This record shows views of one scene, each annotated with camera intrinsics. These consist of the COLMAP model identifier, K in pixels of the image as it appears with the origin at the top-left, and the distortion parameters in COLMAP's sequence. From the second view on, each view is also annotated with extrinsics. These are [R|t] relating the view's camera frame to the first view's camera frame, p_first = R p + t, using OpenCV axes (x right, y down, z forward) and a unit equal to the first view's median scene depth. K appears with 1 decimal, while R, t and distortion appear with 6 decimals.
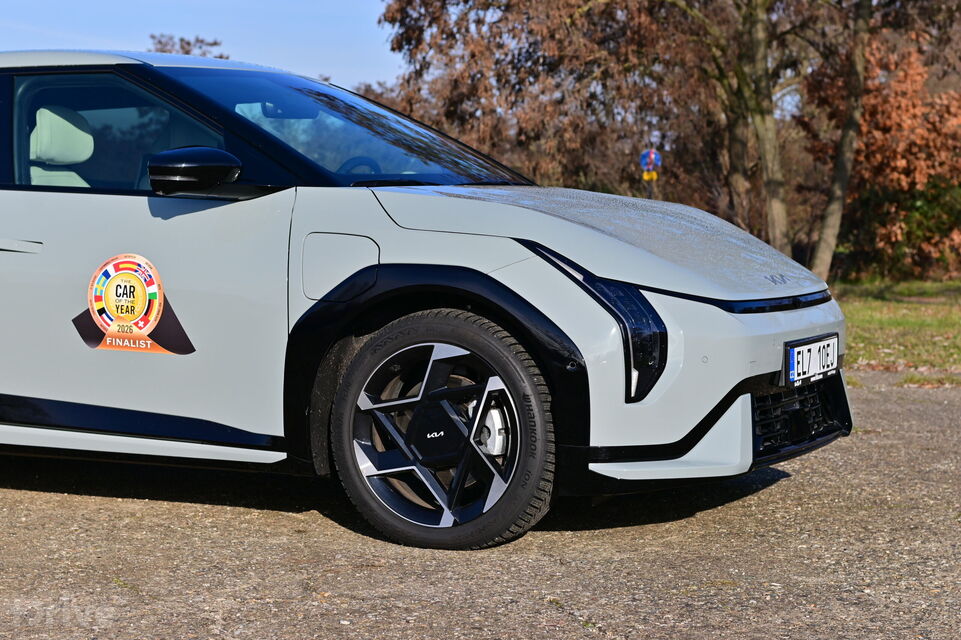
lens RADIAL K [[2079.3, 0, 480.5], [0, 2079.3, 320.0], [0, 0, 1]] dist [-0.014551, 0.203975]
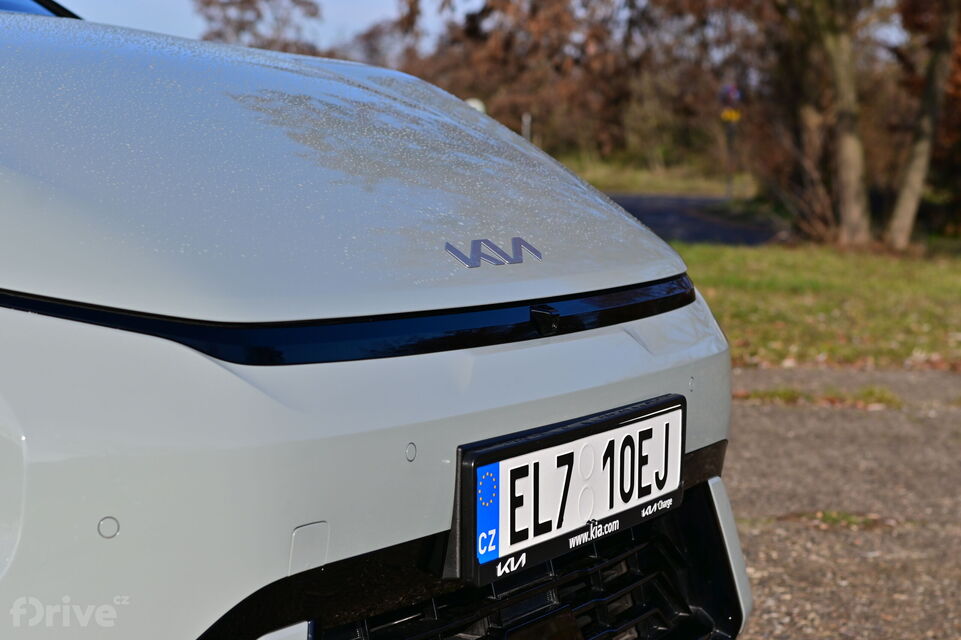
lens RADIAL K [[2096.5, 0, 480.5], [0, 2096.5, 320.0], [0, 0, 1]] dist [-0.011246, 0.003380]
pose [[0.998545, 0.018023, -0.050824, 0.163648], [-0.016692, 0.999510, 0.026493, -0.017829], [0.051276, -0.025606, 0.998356, 0.660974]]
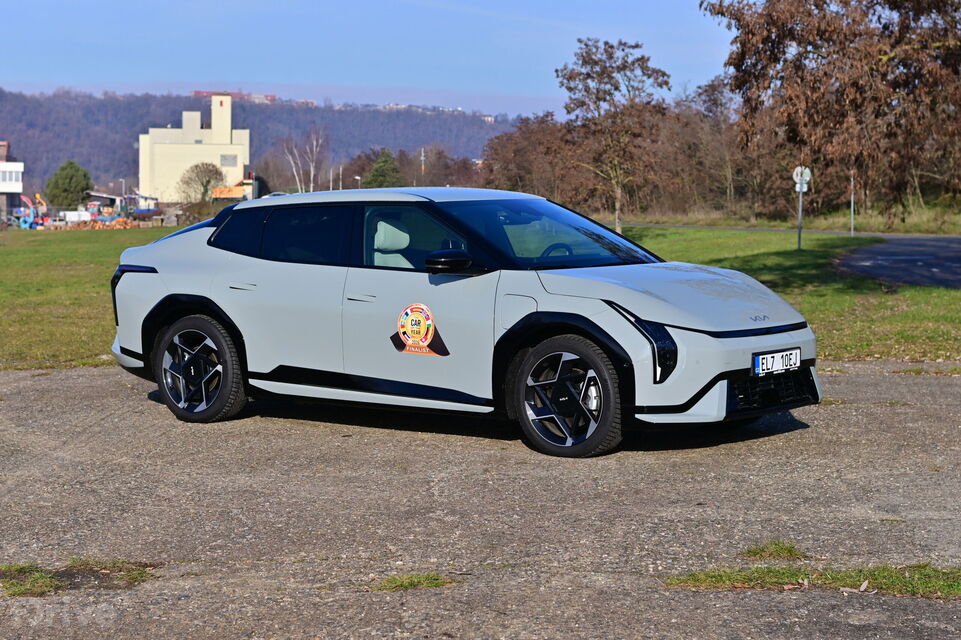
lens RADIAL K [[2079.3, 0, 480.5], [0, 2079.3, 320.0], [0, 0, 1]] dist [-0.014551, 0.203975]
pose [[0.977006, 0.006223, -0.213123, 0.303109], [-0.003965, 0.999931, 0.011019, -0.038507], [0.213177, -0.009920, 0.976963, -0.884824]]
